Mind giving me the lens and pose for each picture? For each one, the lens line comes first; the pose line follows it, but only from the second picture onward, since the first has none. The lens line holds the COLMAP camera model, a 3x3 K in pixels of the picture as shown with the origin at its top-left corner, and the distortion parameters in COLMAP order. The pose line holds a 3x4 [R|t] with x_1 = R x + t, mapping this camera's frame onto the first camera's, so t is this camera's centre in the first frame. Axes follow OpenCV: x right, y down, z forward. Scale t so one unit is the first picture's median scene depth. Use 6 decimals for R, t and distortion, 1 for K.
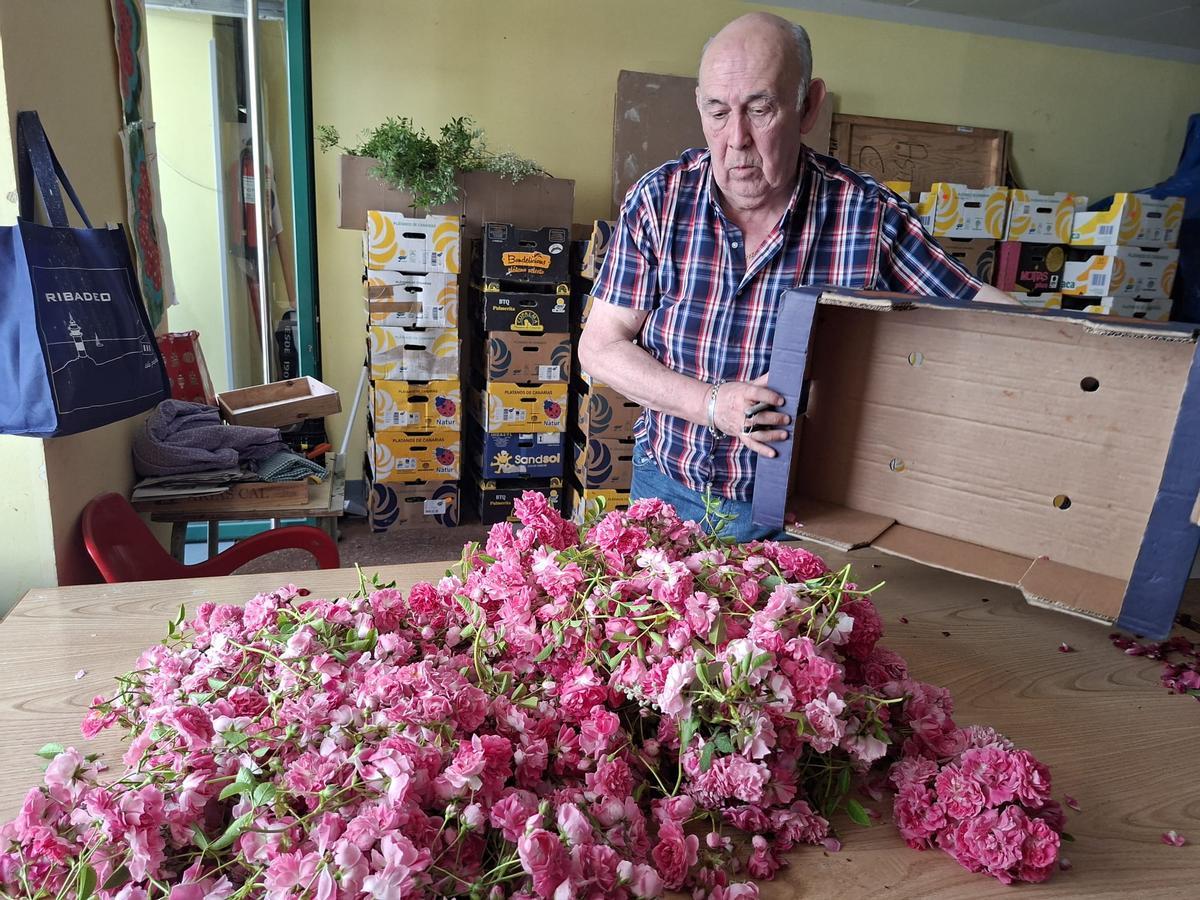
lens RADIAL K [[860.2, 0, 592.8], [0, 860.2, 452.3], [0, 0, 1]] dist [0.054462, -0.063591]
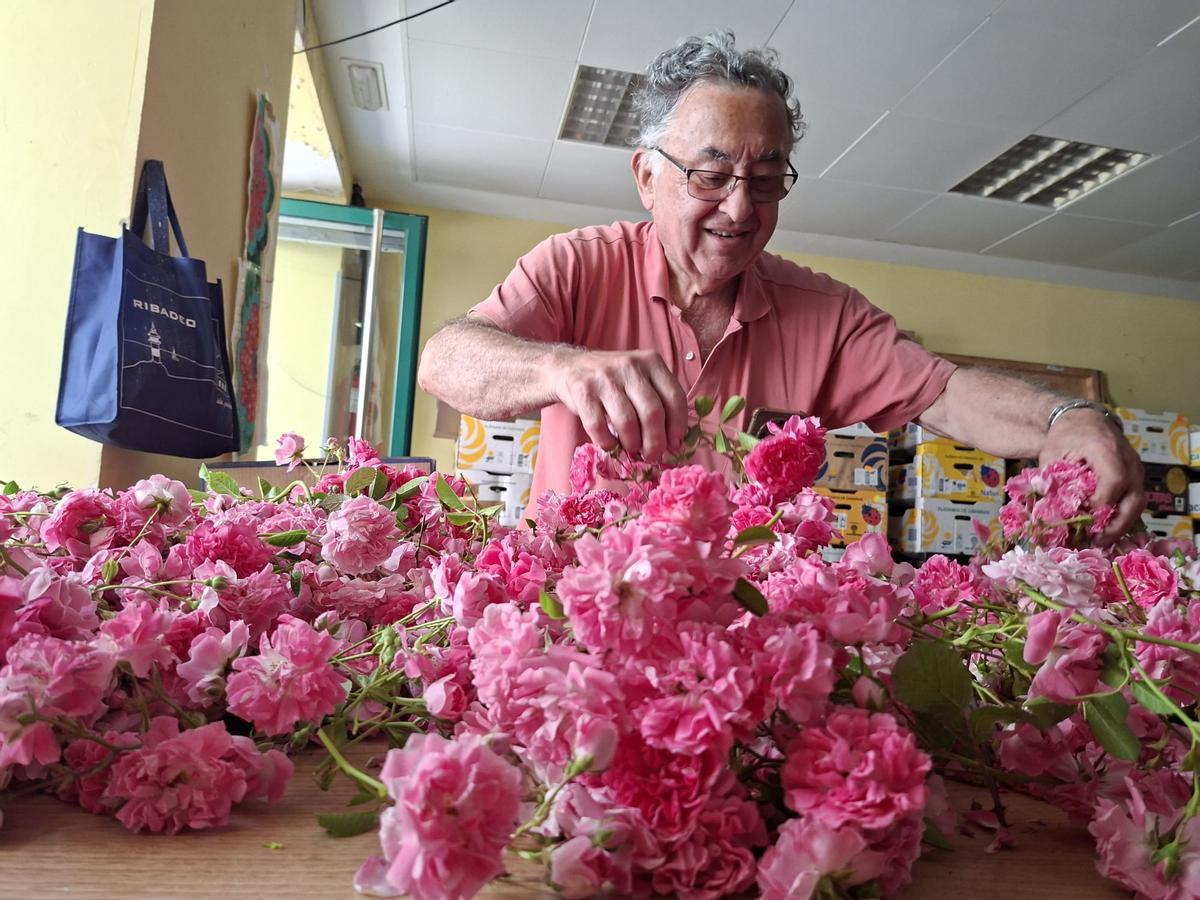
lens RADIAL K [[858.6, 0, 575.5], [0, 858.6, 462.4], [0, 0, 1]] dist [0.055080, -0.088728]
pose [[0.992549, 0.003005, -0.121806, 0.003684], [-0.043677, 0.942031, -0.332671, 0.100634], [0.113746, 0.335512, 0.935143, 0.054537]]
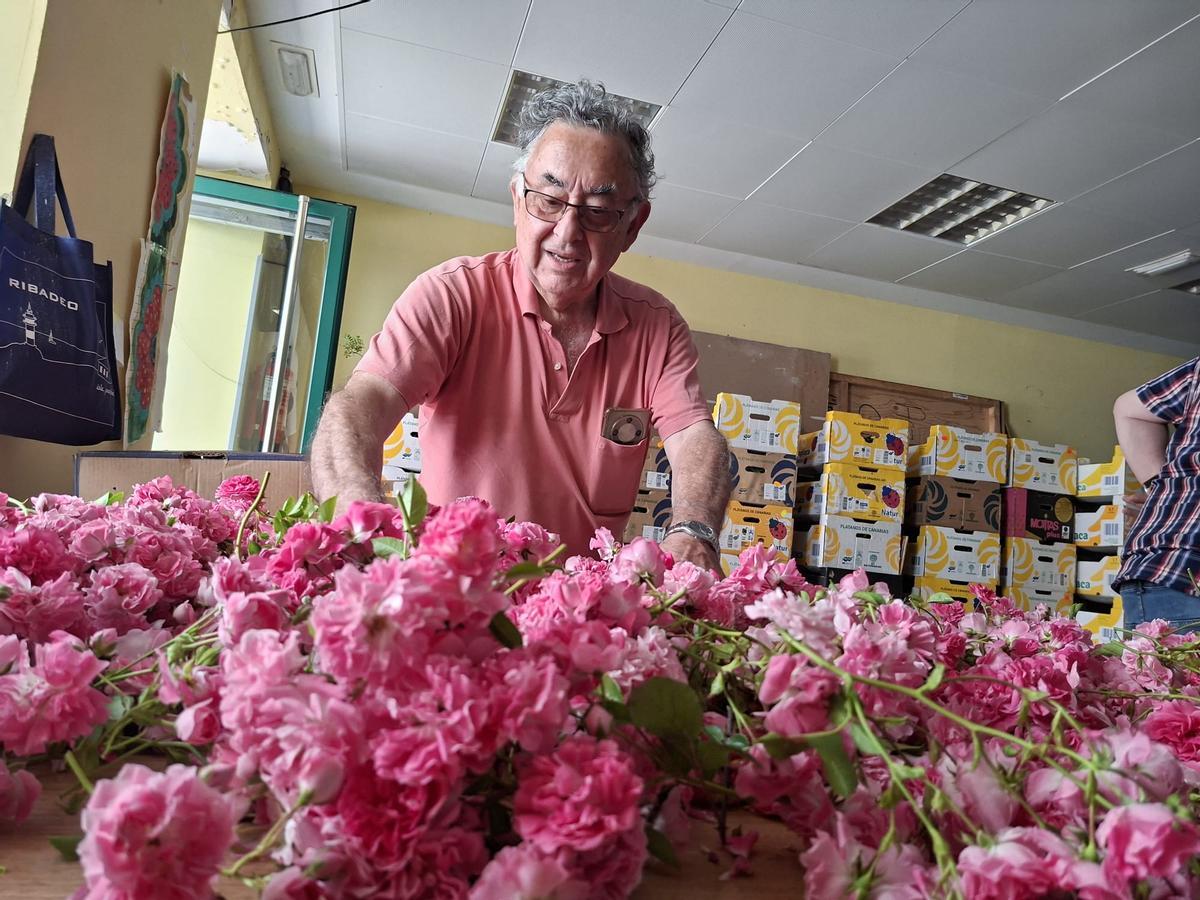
lens RADIAL K [[856.6, 0, 585.4], [0, 856.6, 454.1], [0, 0, 1]] dist [0.064643, -0.090355]
pose [[0.997949, 0.053650, -0.034914, 0.021456], [-0.062433, 0.936154, -0.346004, 0.097008], [0.014122, 0.347474, 0.937583, 0.050657]]
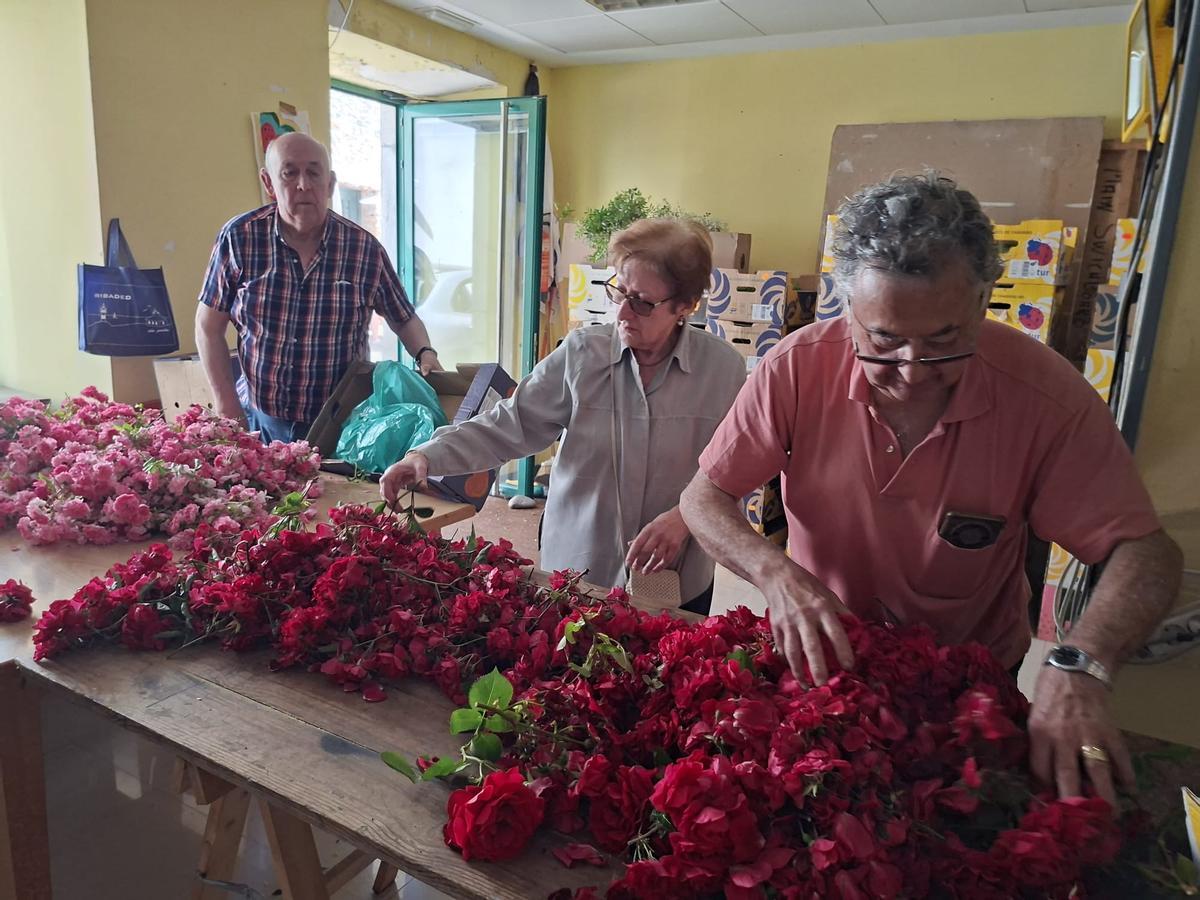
lens RADIAL K [[907.0, 0, 599.2], [0, 907.0, 481.3], [0, 0, 1]] dist [-0.002714, -0.005417]
pose [[0.673980, 0.156407, -0.722003, 0.697420], [-0.192143, 0.980808, 0.033108, -0.008184], [0.713324, 0.116414, 0.691098, 0.105098]]
